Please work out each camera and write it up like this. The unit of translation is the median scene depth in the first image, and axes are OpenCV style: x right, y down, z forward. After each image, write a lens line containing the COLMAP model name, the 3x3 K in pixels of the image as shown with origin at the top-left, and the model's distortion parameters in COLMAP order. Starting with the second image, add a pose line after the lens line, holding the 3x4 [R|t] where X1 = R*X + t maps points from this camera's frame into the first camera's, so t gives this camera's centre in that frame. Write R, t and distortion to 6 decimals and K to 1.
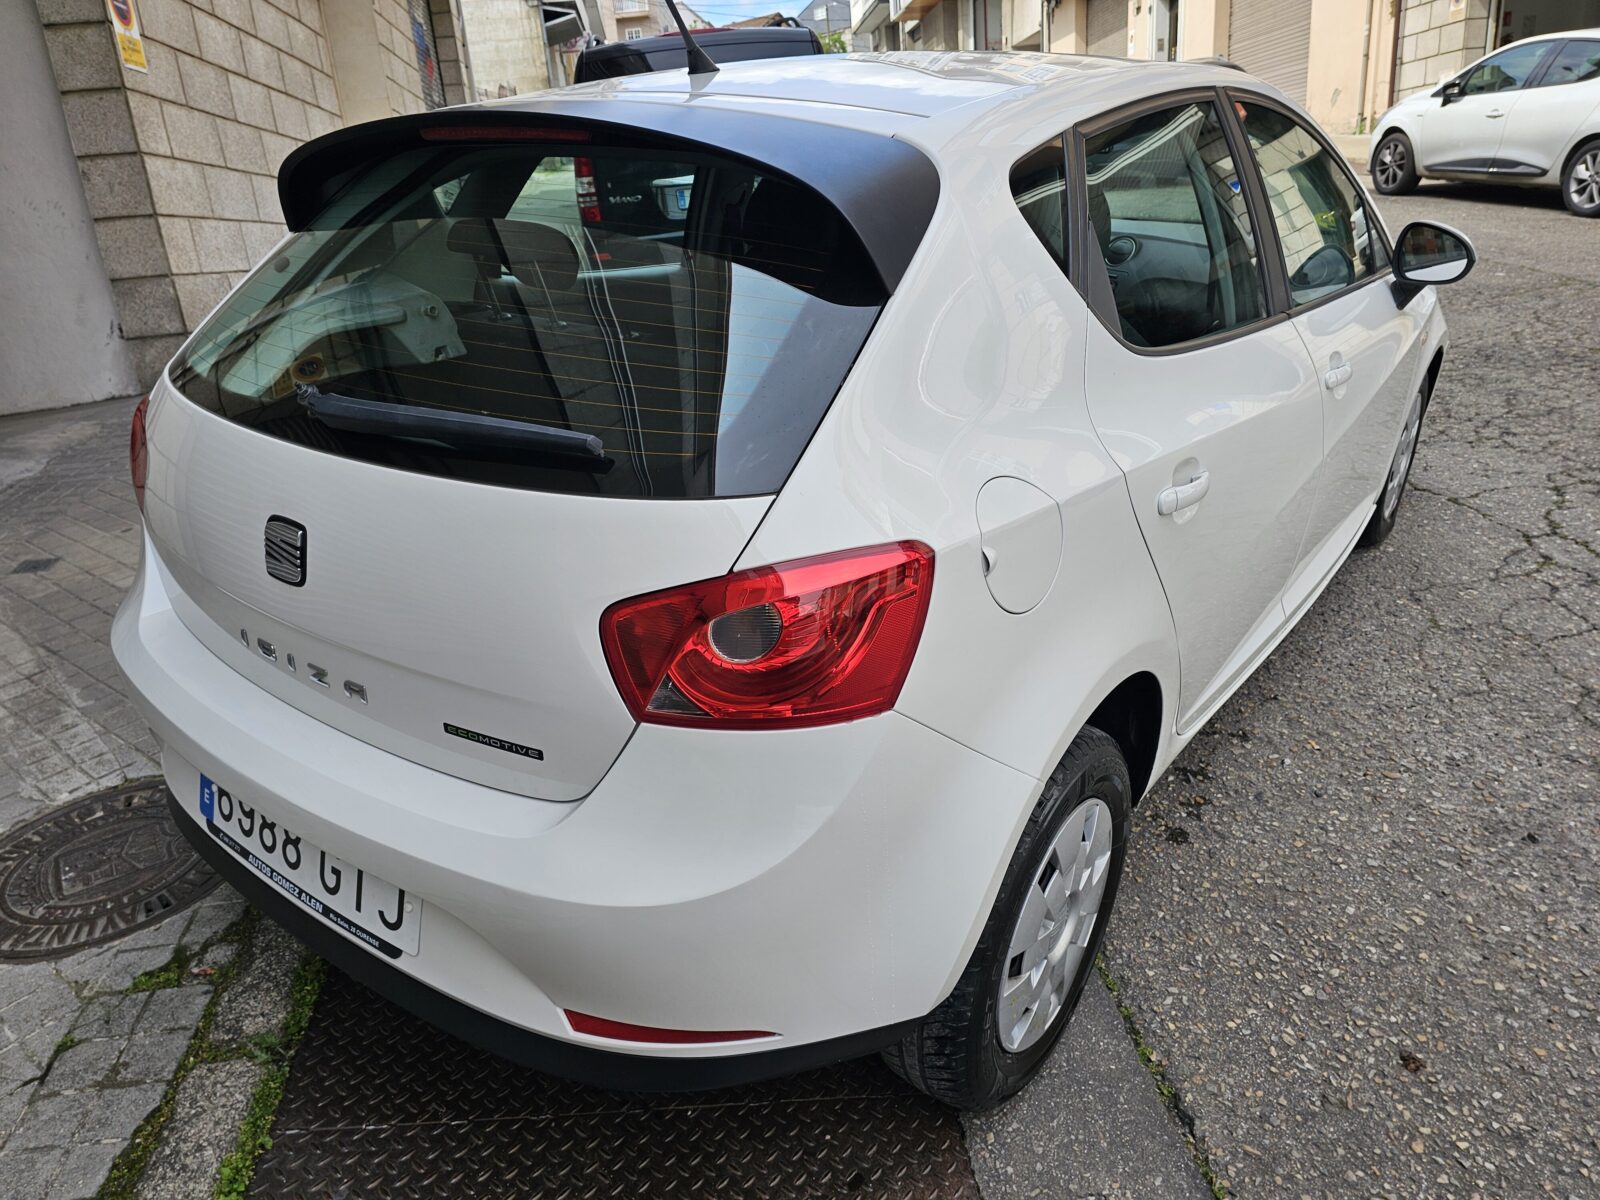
lens RADIAL K [[1073.4, 0, 798.4], [0, 1073.4, 617.7], [0, 0, 1]] dist [0.054531, -0.055268]
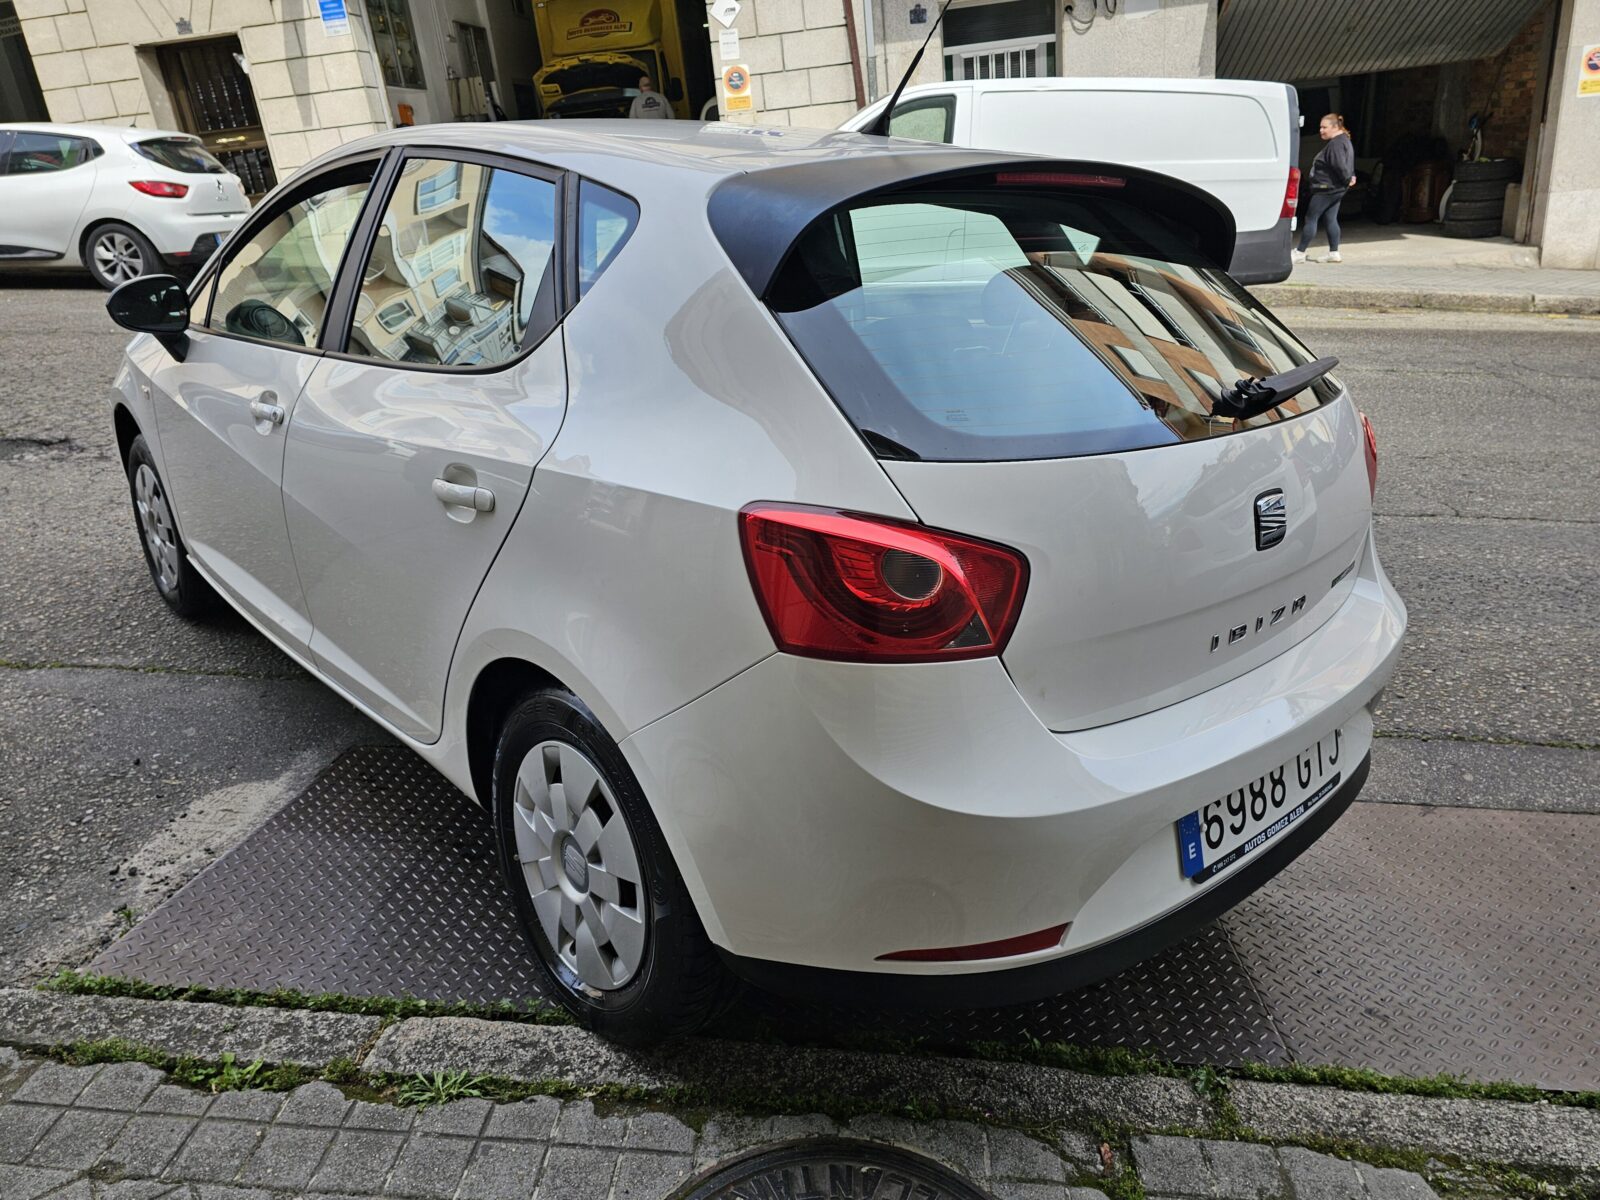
lens RADIAL K [[1073.4, 0, 799.8], [0, 1073.4, 590.6], [0, 0, 1]] dist [0.054531, -0.055268]
pose [[0.203795, -0.311635, 0.928090, -0.211947], [0.399921, 0.891783, 0.211627, -0.055816], [-0.893605, 0.328034, 0.306371, 0.140919]]
